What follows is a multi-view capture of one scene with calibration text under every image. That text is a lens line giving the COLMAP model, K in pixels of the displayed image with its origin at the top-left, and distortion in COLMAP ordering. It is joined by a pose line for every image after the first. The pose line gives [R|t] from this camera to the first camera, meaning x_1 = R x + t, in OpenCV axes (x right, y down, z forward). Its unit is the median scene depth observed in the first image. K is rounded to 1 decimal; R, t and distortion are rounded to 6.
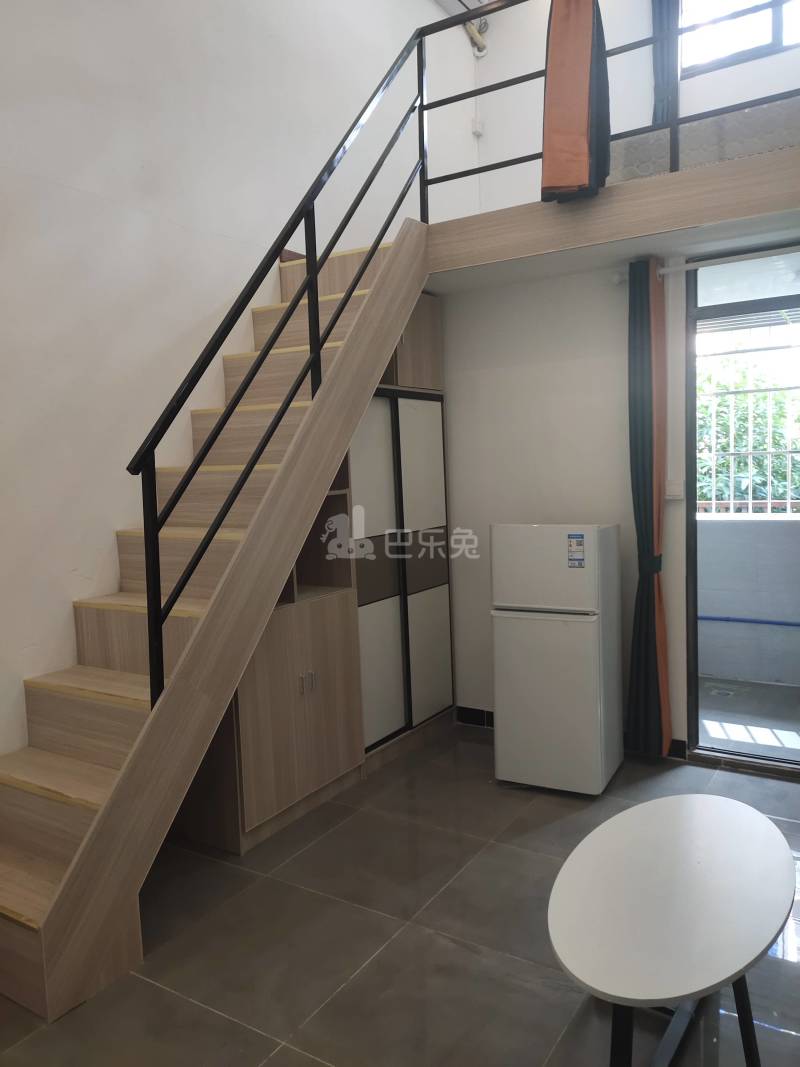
lens RADIAL K [[795.7, 0, 396.4], [0, 795.7, 532.8], [0, 0, 1]] dist [0.063764, -0.059222]
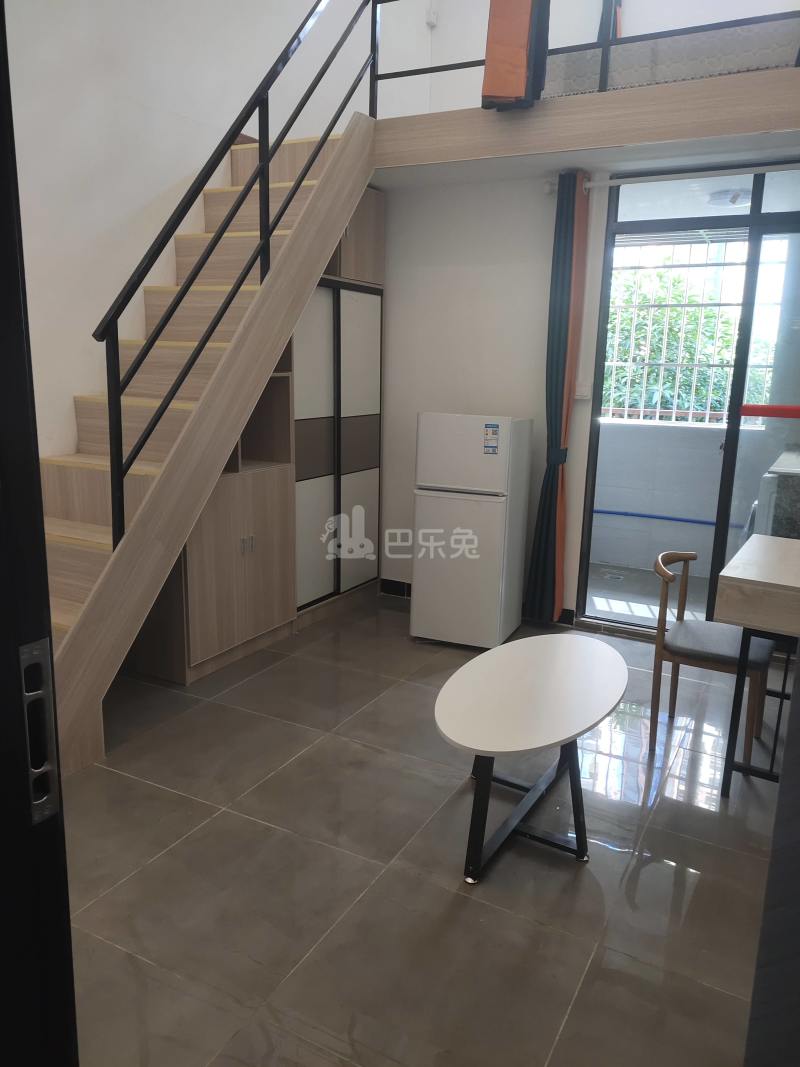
lens RADIAL K [[791.6, 0, 391.3], [0, 791.6, 534.7], [0, 0, 1]] dist [0.067586, -0.067821]
pose [[0.996049, 0.044555, 0.076819, 0.002795], [-0.053890, 0.990808, 0.124077, 0.023307], [-0.070585, -0.127726, 0.989295, -0.114699]]
